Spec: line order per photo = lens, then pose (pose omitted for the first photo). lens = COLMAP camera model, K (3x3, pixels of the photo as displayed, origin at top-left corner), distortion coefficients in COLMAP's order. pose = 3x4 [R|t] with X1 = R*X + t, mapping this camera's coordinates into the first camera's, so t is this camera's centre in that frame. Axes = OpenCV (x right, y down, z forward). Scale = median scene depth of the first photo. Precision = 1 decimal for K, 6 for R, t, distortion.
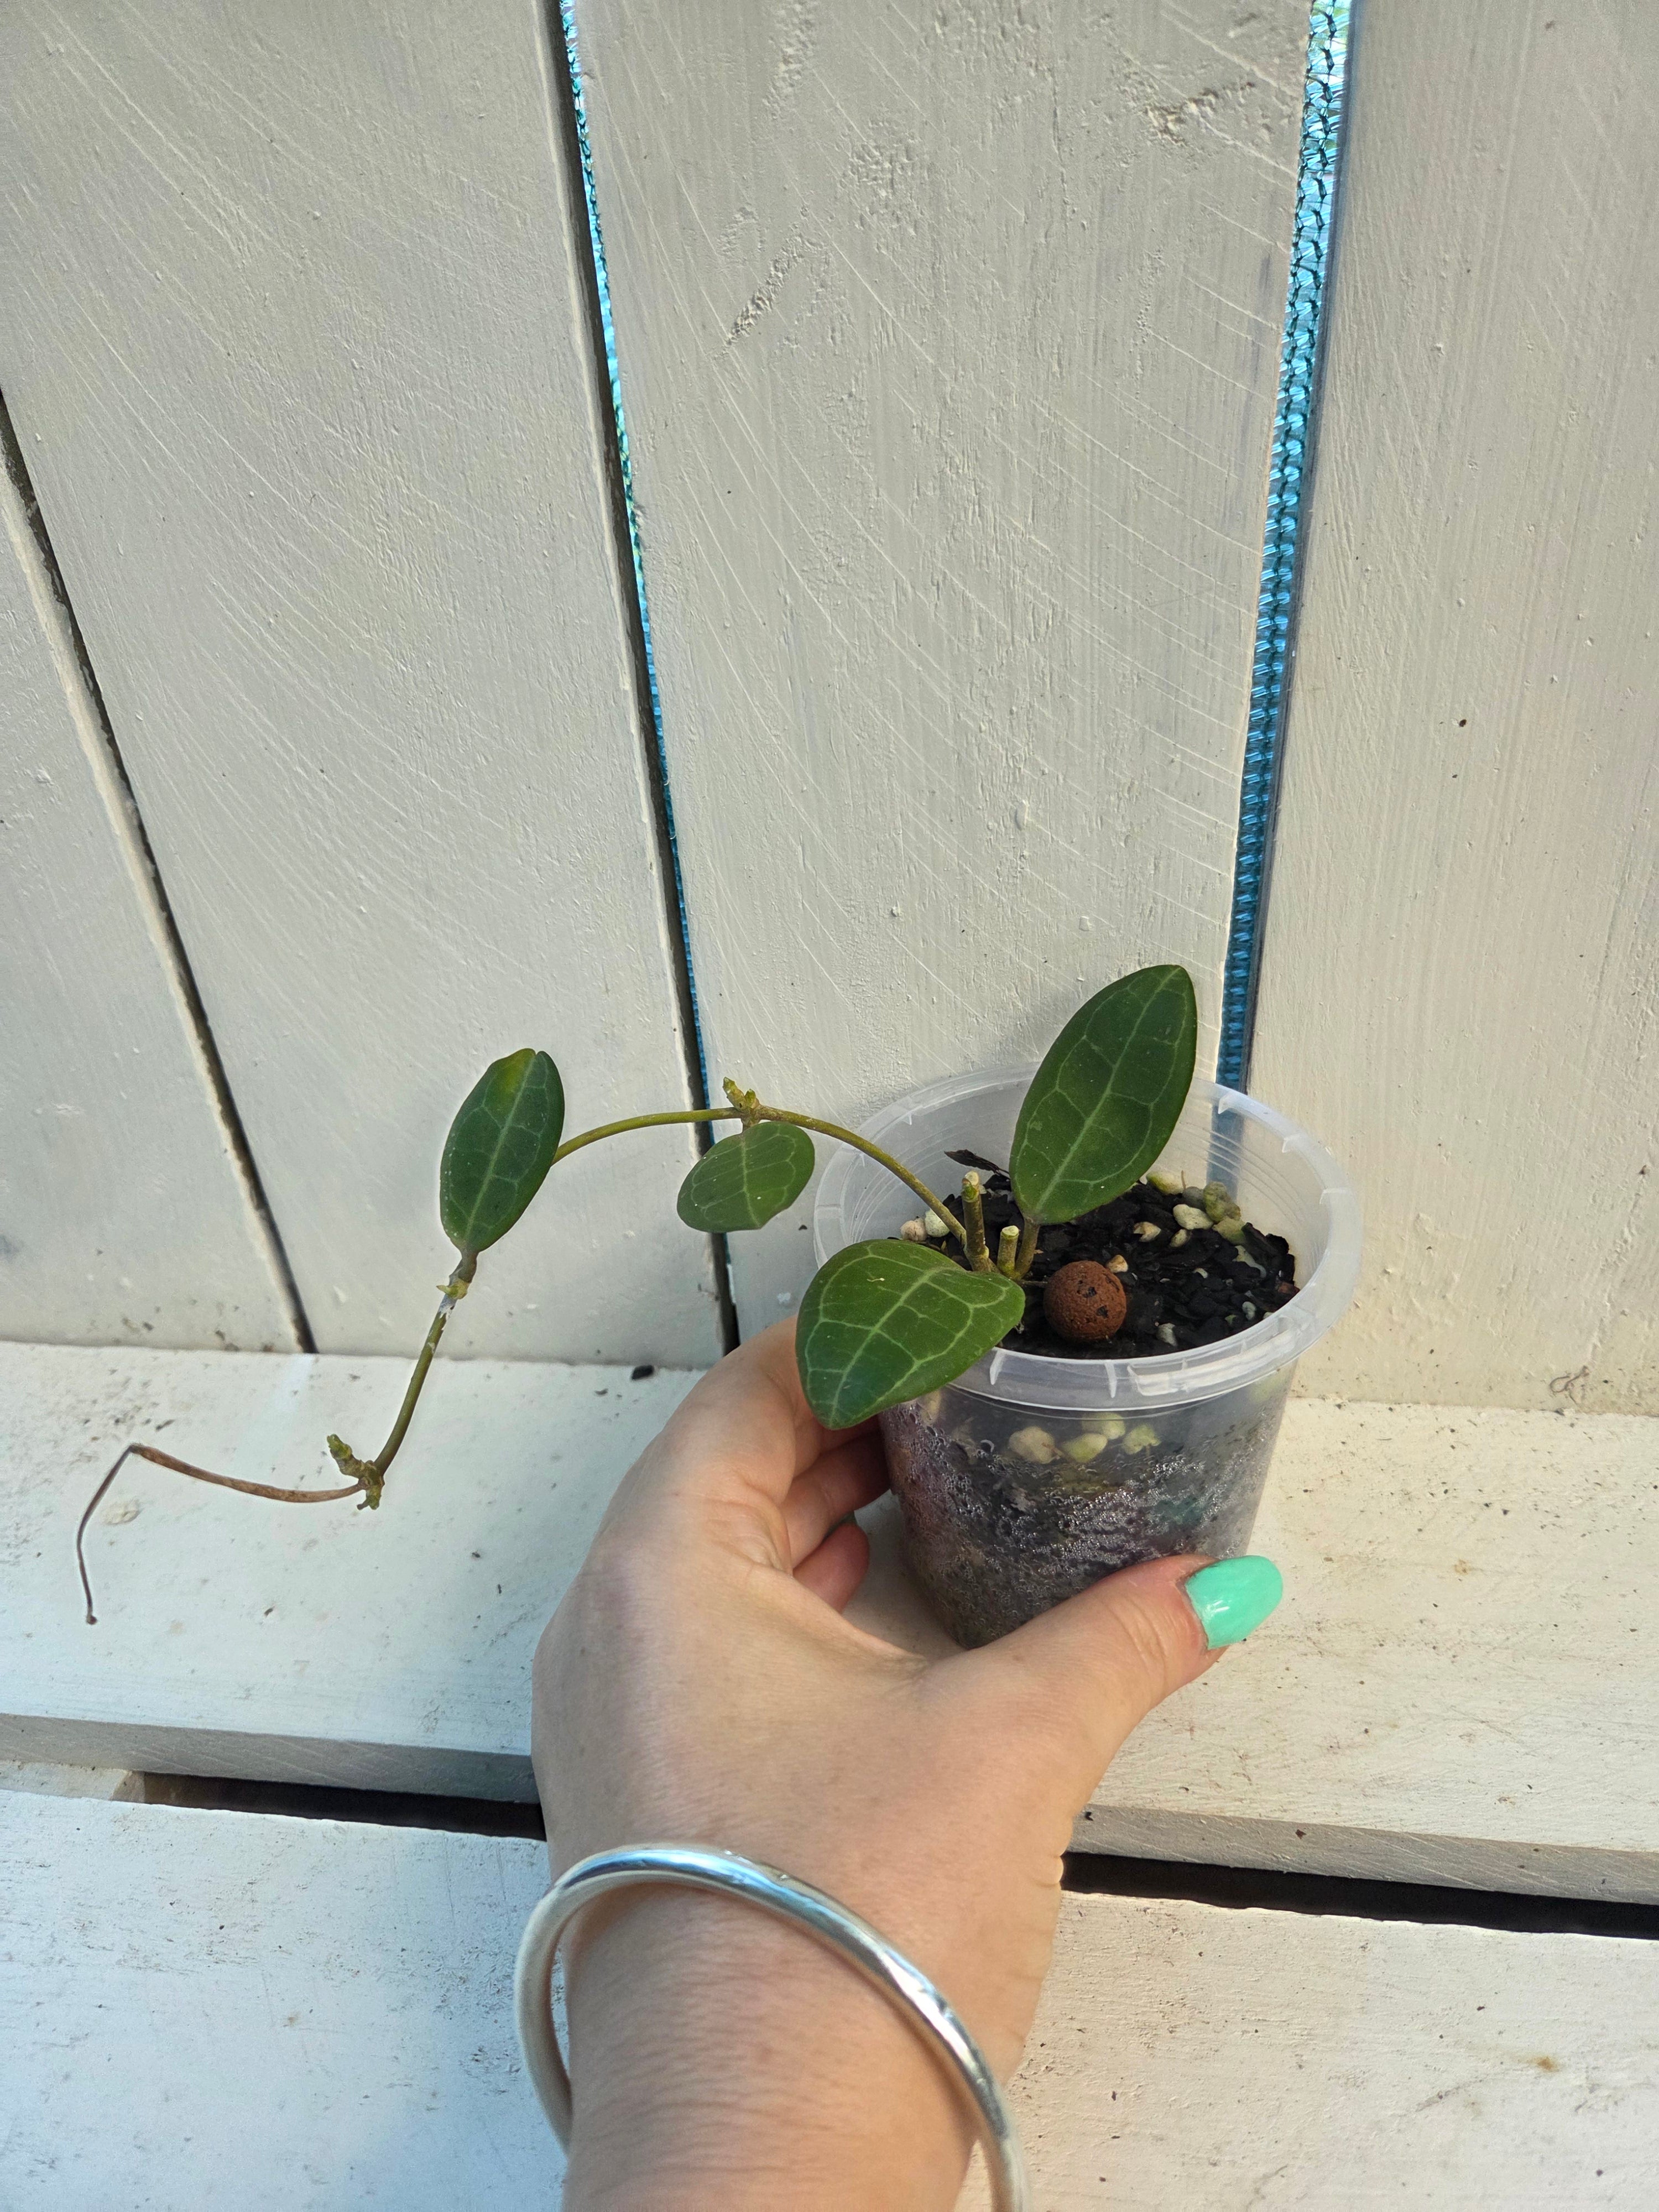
lens RADIAL K [[1573.8, 0, 833.9], [0, 1573.8, 1123.1], [0, 0, 1]] dist [0.035390, -0.054895]
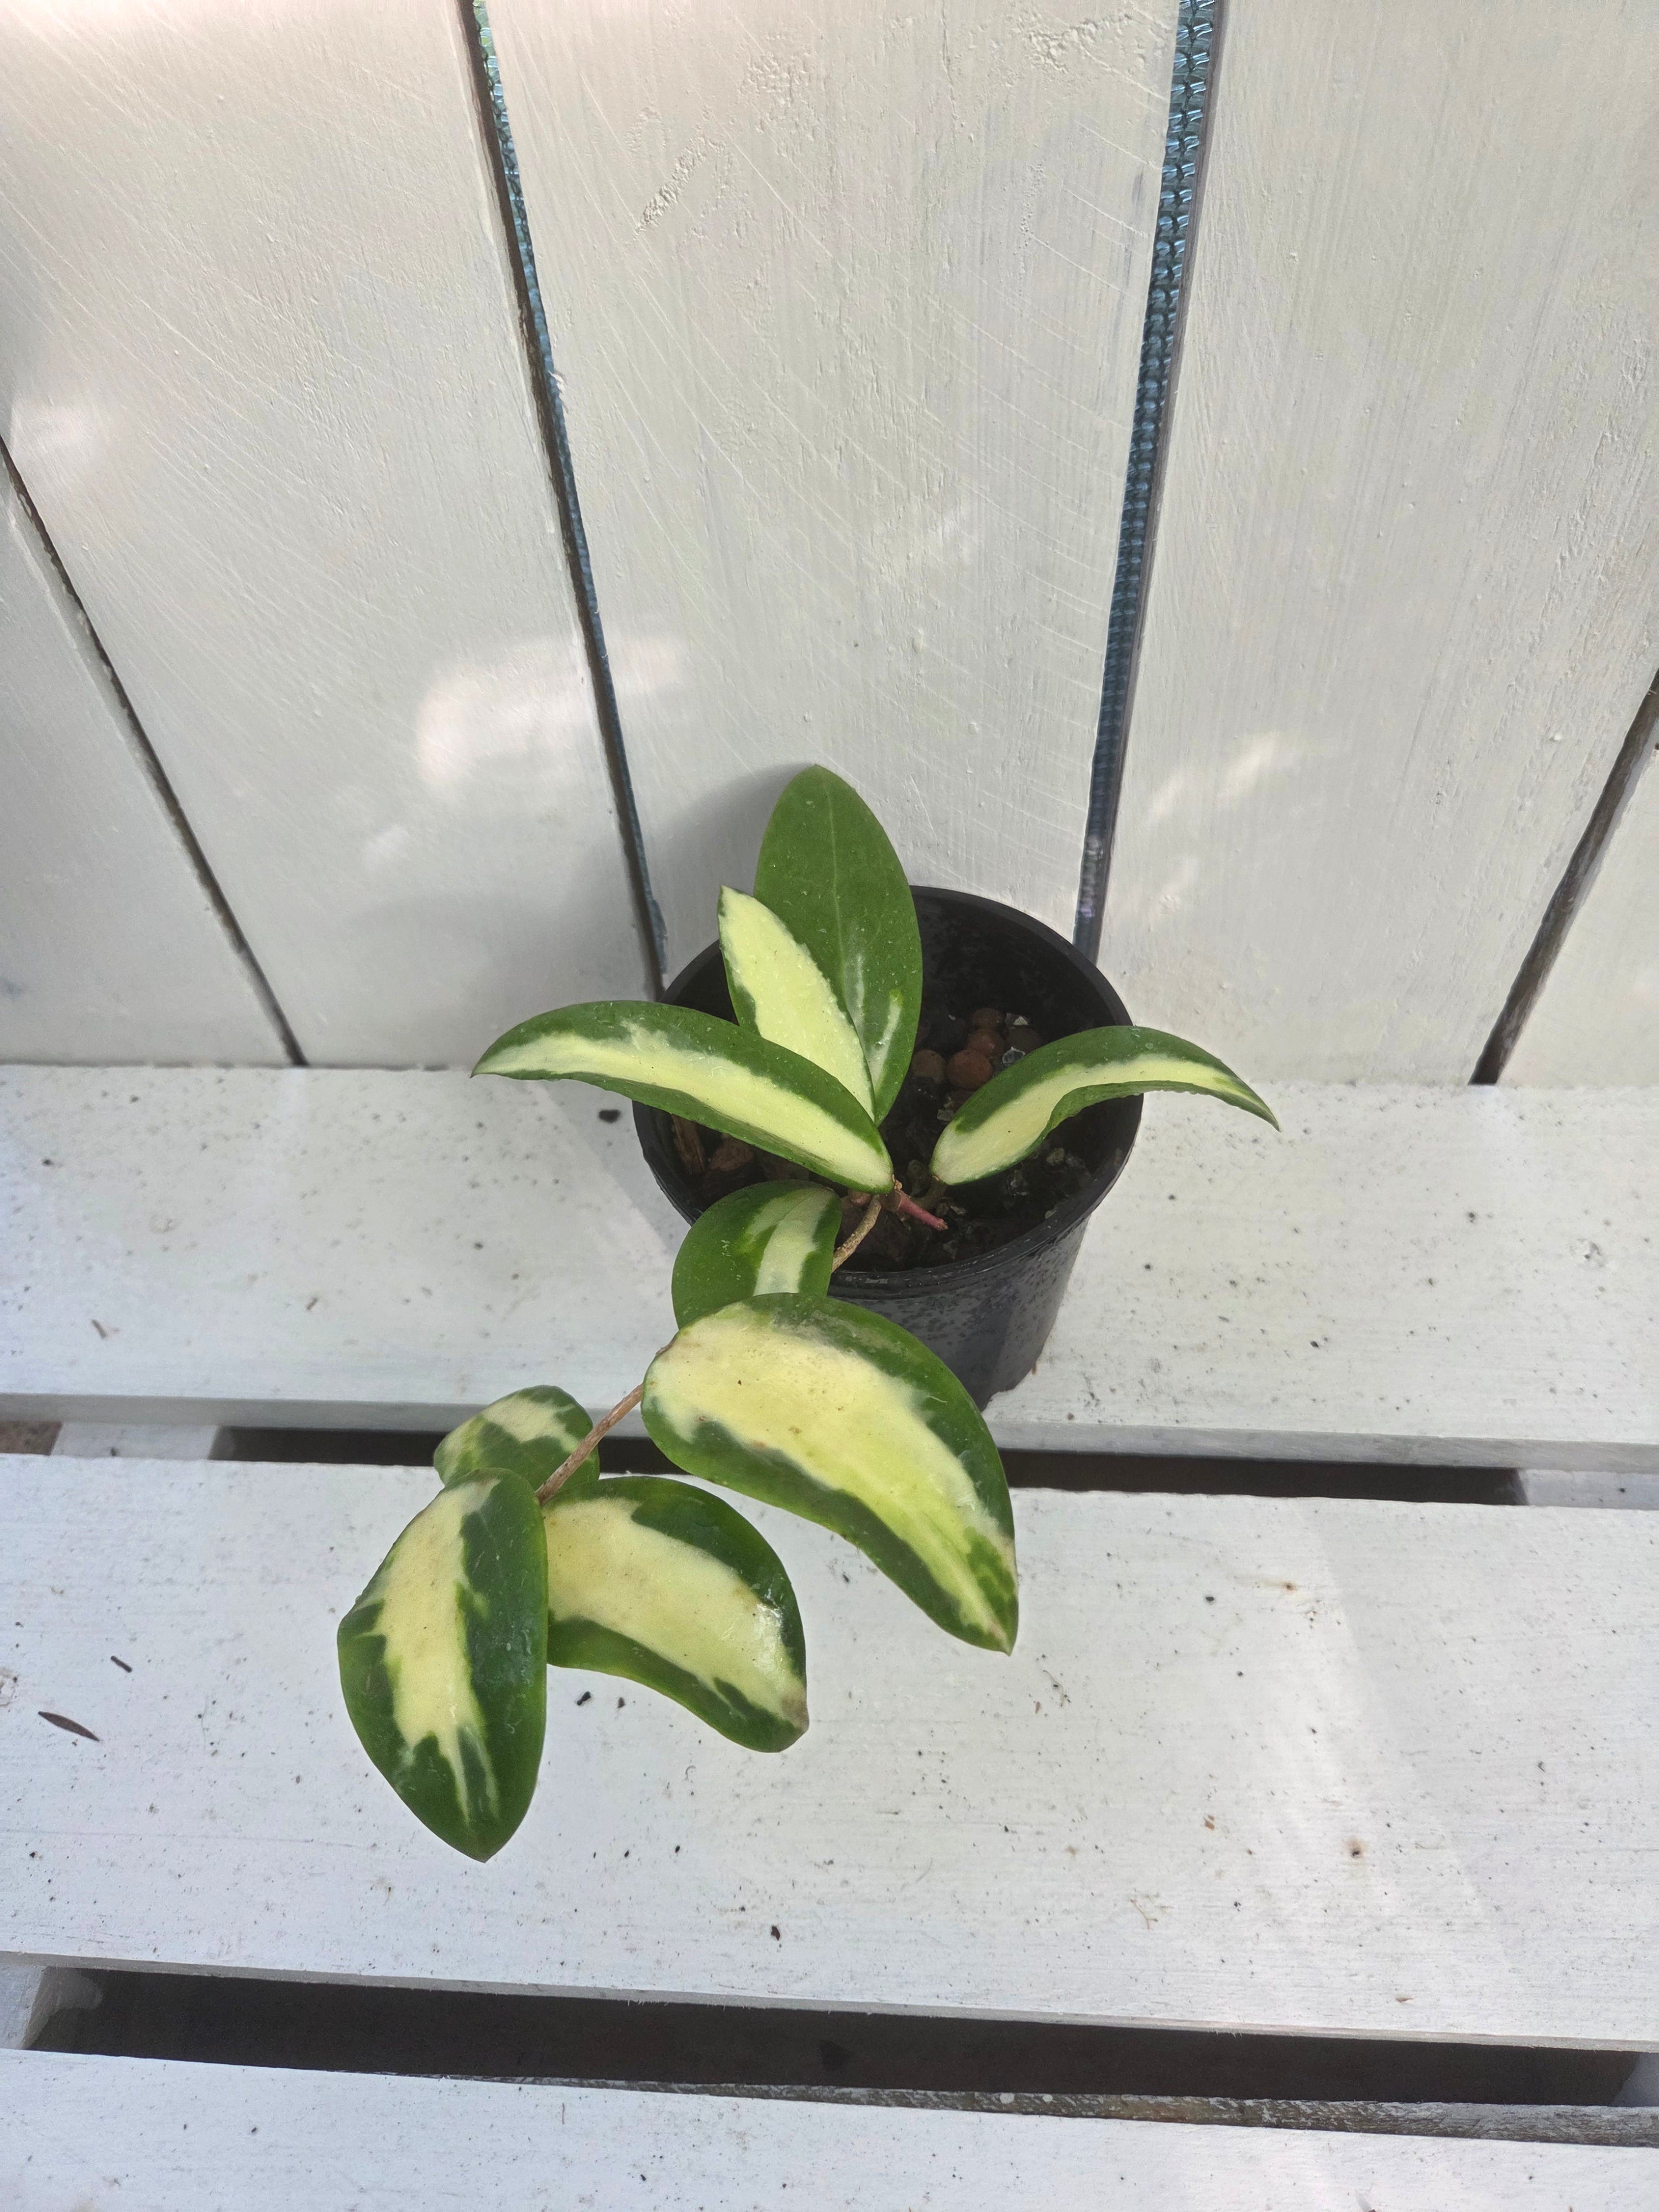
lens RADIAL K [[1573.8, 0, 842.5], [0, 1573.8, 1115.0], [0, 0, 1]] dist [0.035390, -0.054895]
pose [[0.996492, -0.049765, 0.067289, -0.027989], [0.025851, 0.947715, 0.318068, -0.245331], [-0.079600, -0.315213, 0.945677, -0.174200]]
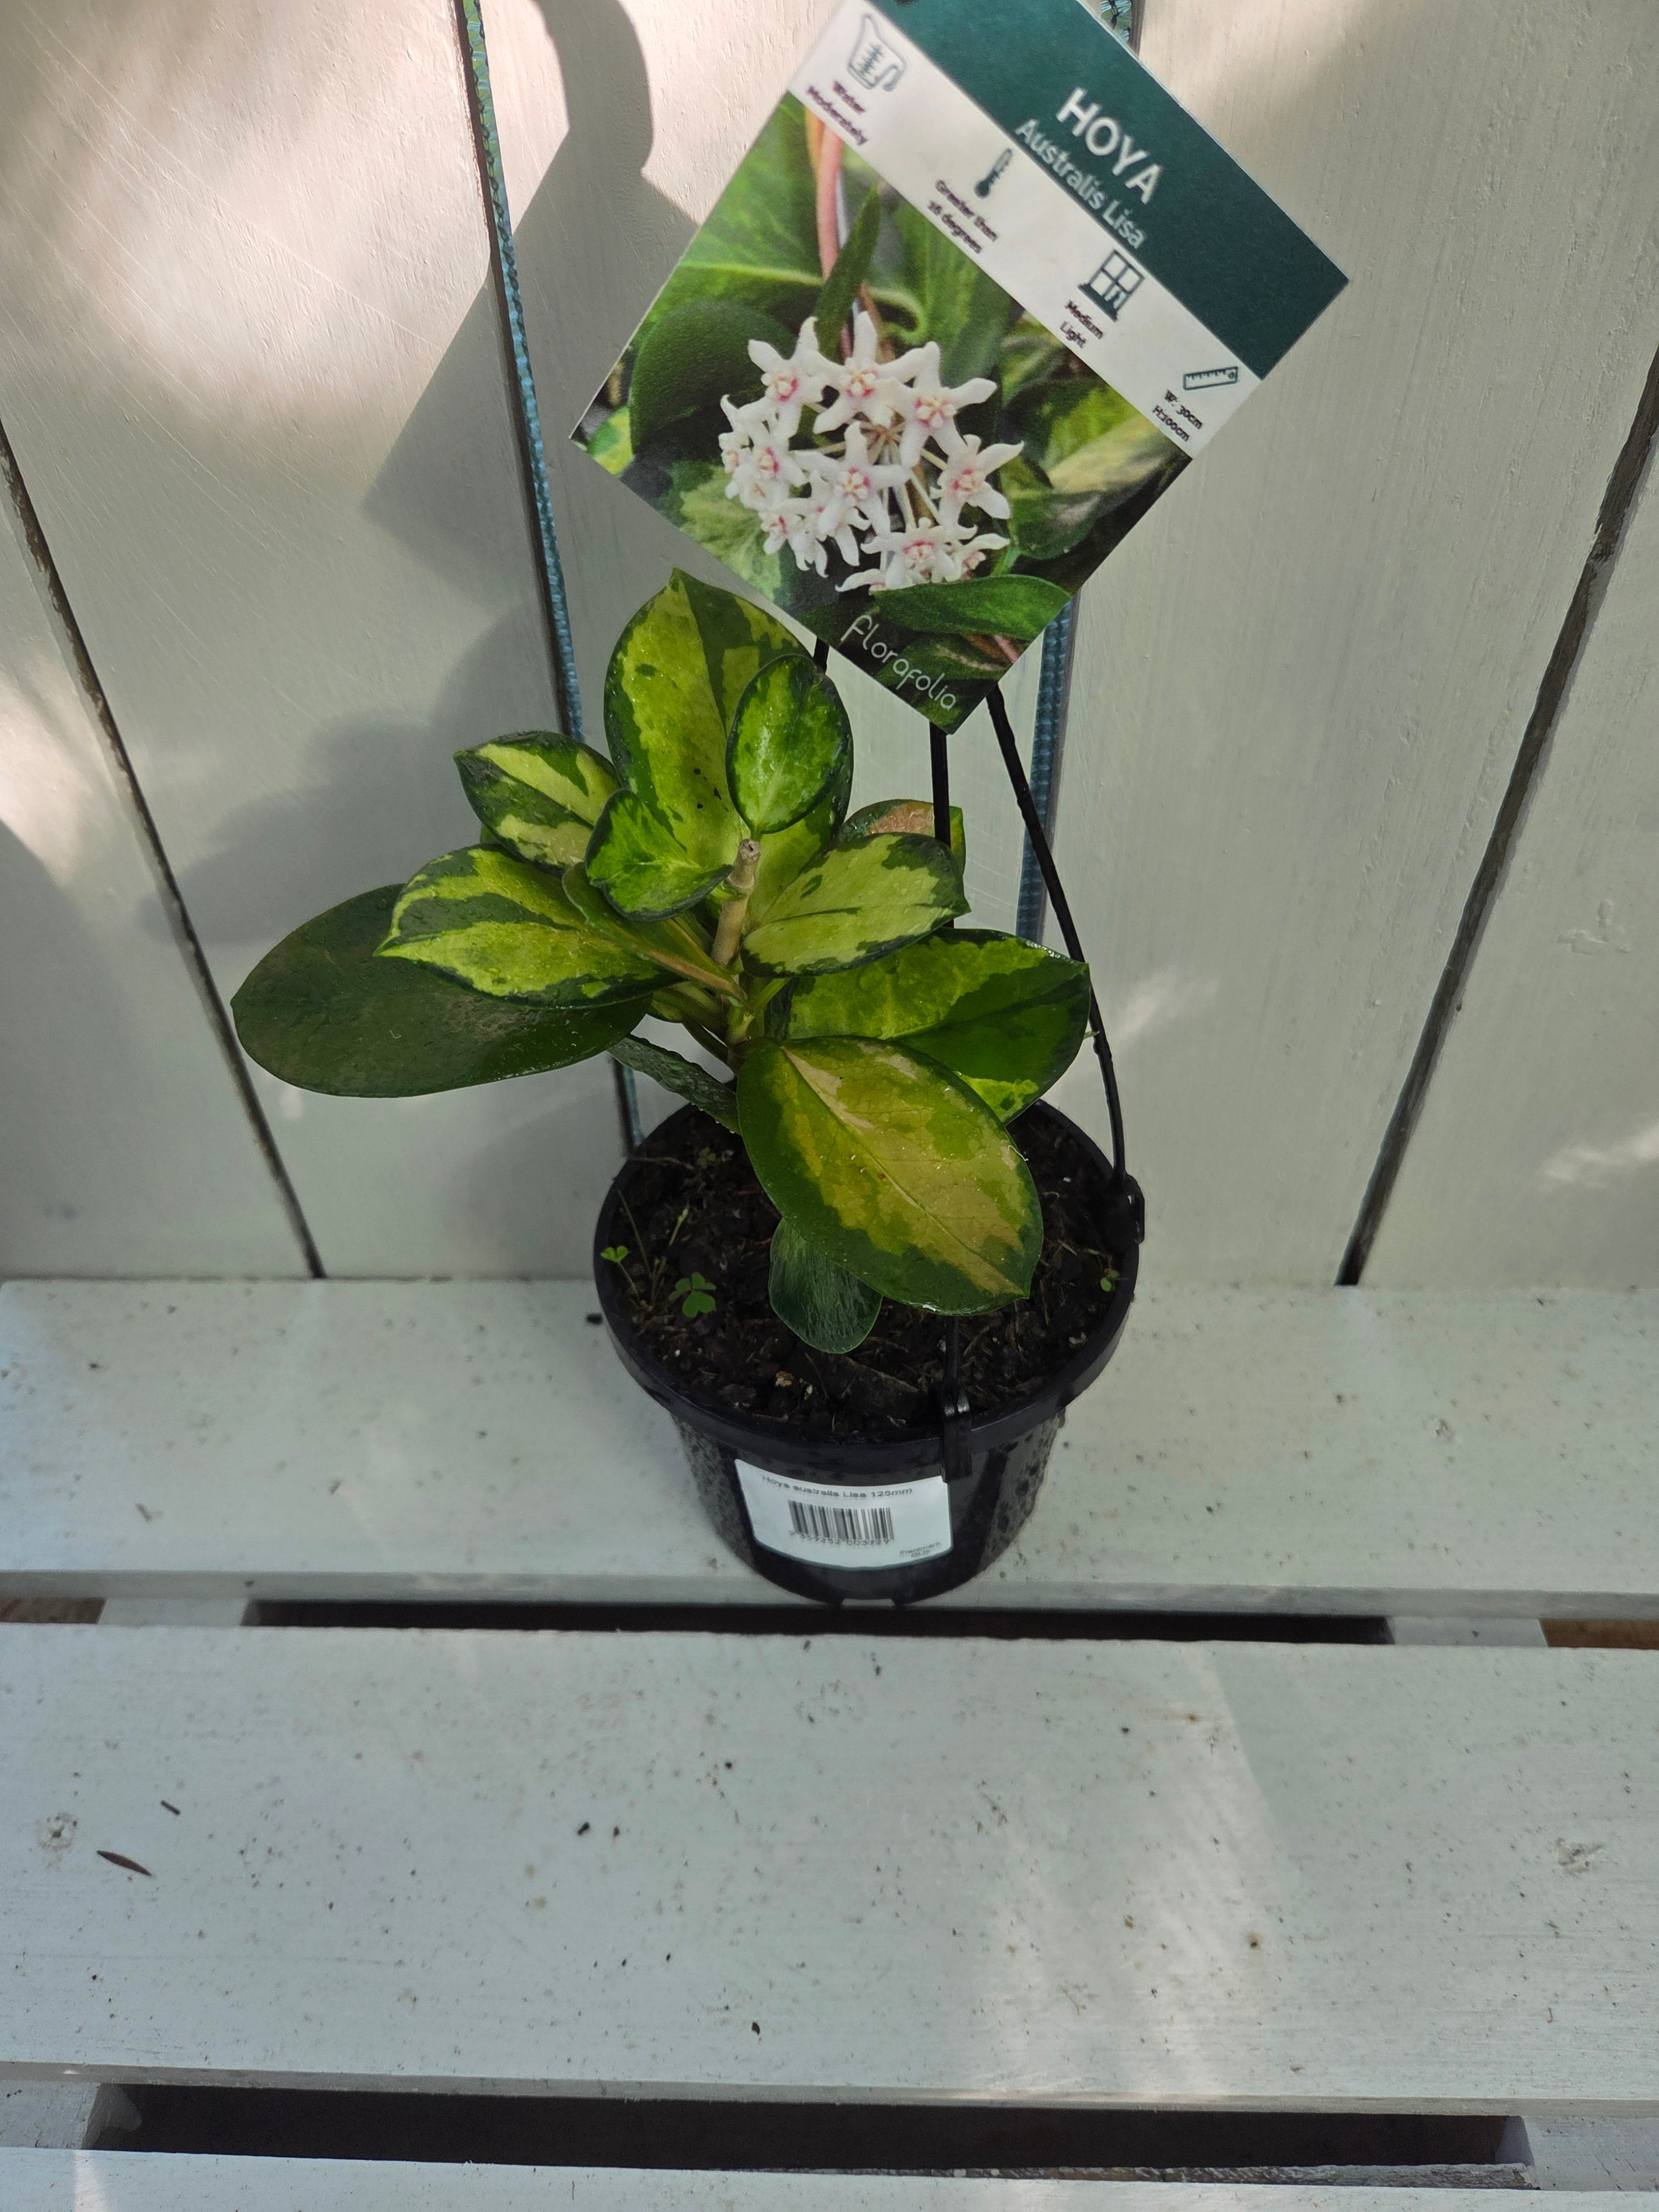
lens RADIAL K [[1573.8, 0, 828.1], [0, 1573.8, 1137.1], [0, 0, 1]] dist [0.035390, -0.054895]
pose [[0.992909, -0.044865, 0.110084, -0.079369], [0.022598, 0.980396, 0.195735, -0.301096], [-0.116707, -0.191859, 0.974459, -0.413942]]
